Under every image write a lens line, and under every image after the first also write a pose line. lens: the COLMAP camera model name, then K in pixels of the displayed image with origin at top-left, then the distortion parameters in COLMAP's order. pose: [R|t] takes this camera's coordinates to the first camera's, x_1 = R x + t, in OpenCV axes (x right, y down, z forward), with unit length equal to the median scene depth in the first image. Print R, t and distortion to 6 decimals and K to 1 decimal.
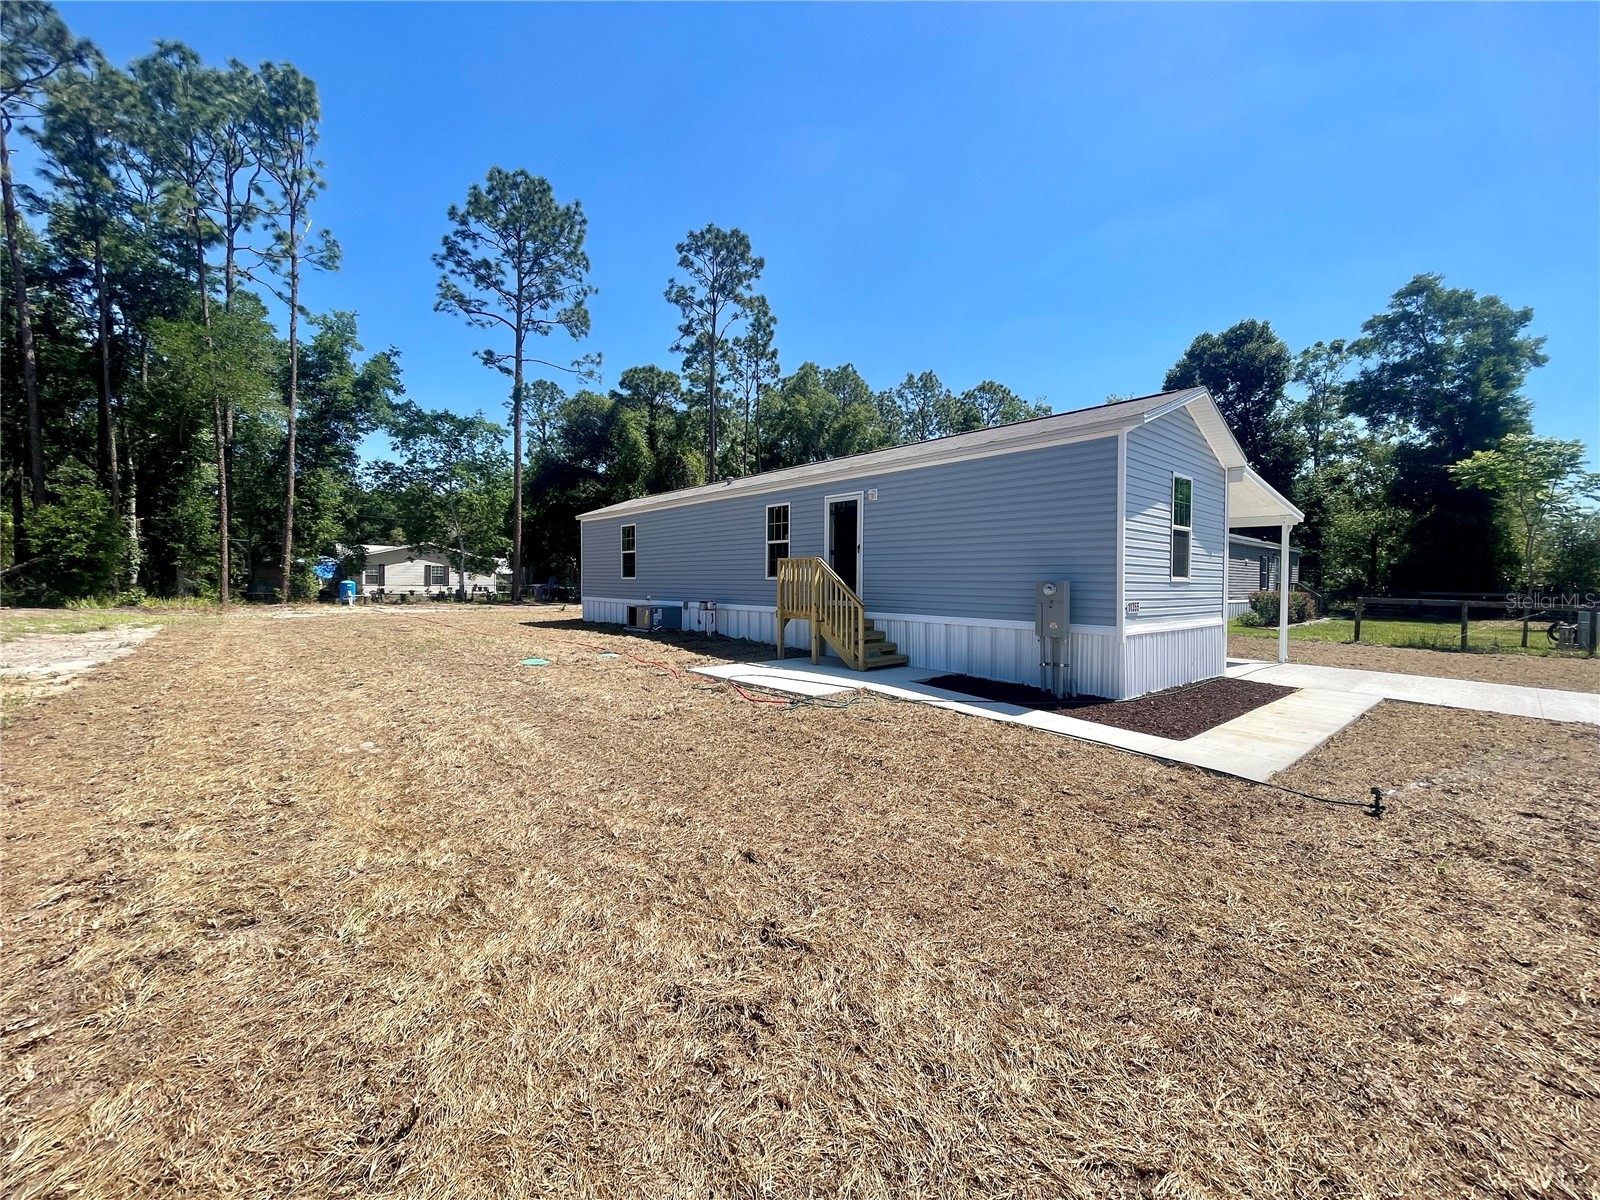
lens RADIAL K [[642.2, 0, 798.4], [0, 642.2, 600.4], [0, 0, 1]] dist [-0.002453, -0.000189]
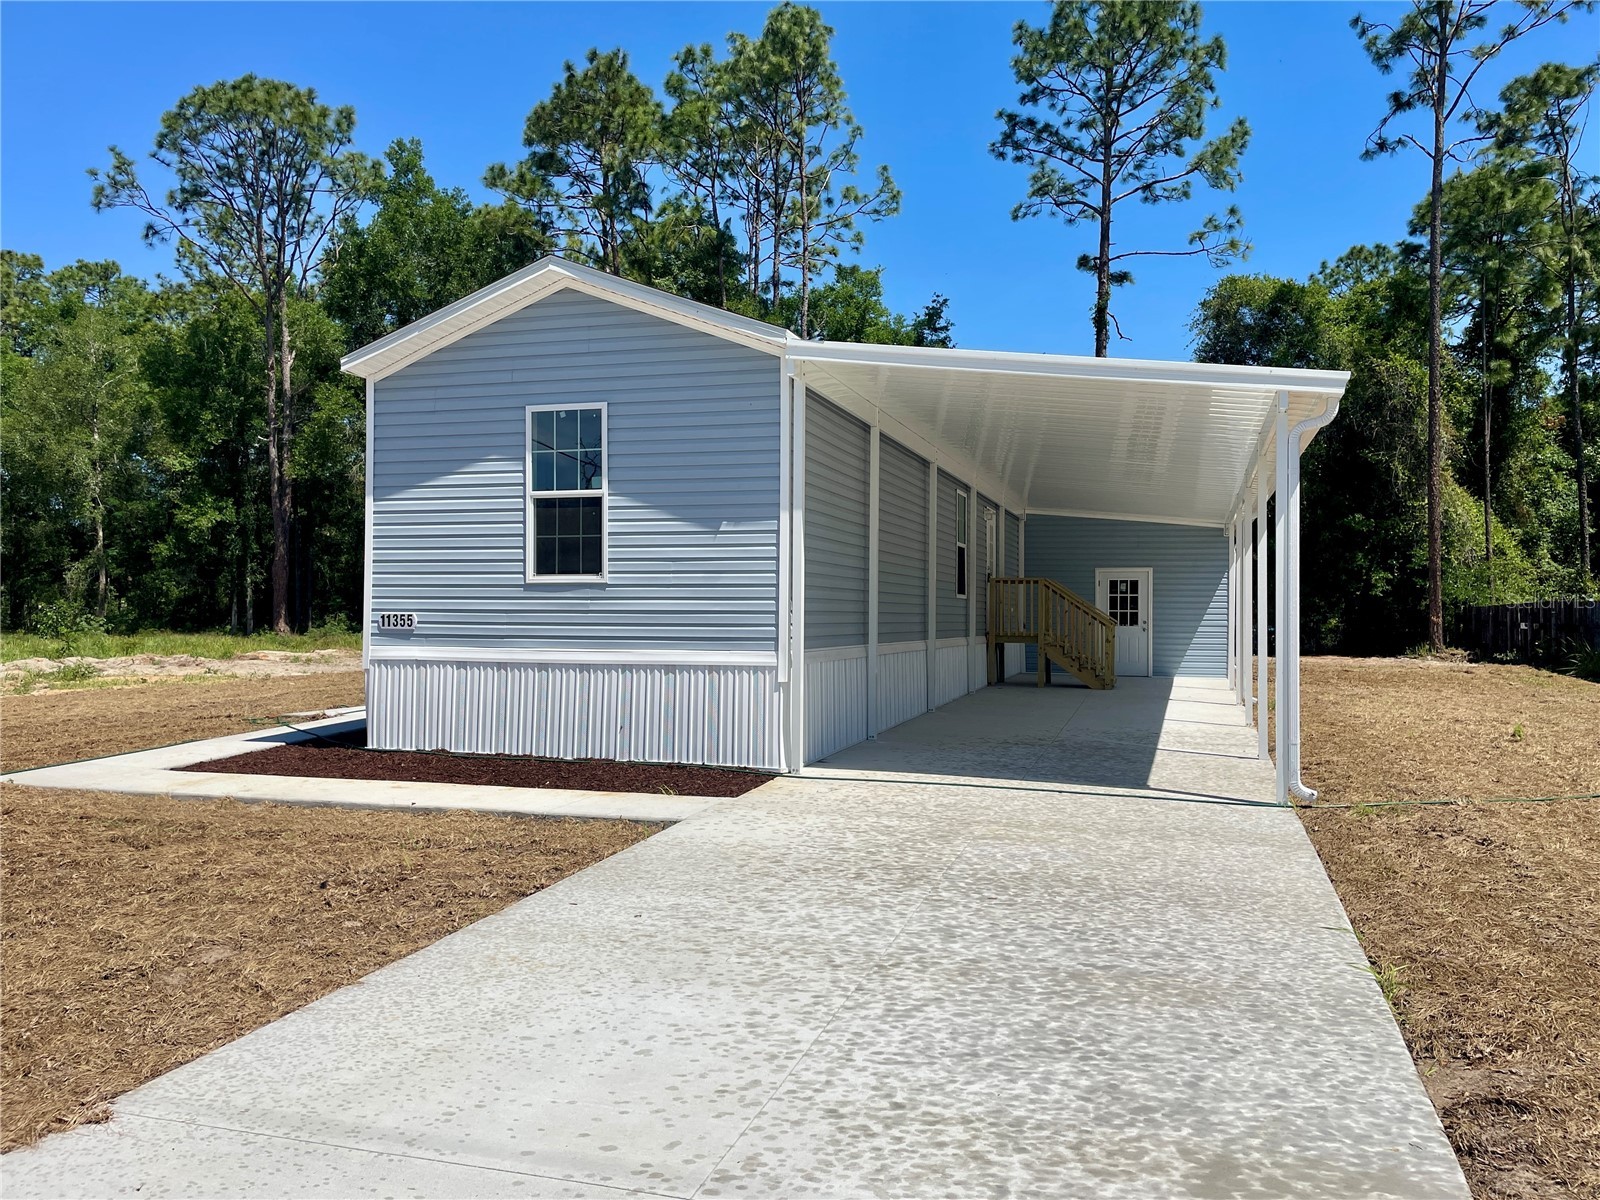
lens RADIAL K [[1188.9, 0, 778.6], [0, 1188.9, 618.5], [0, 0, 1]] dist [0.062947, -0.051417]
pose [[0.502923, 0.002923, -0.864326, 0.913535], [-0.034695, 0.999257, -0.016809, 0.008690], [0.863635, 0.038442, 0.502650, 0.339177]]
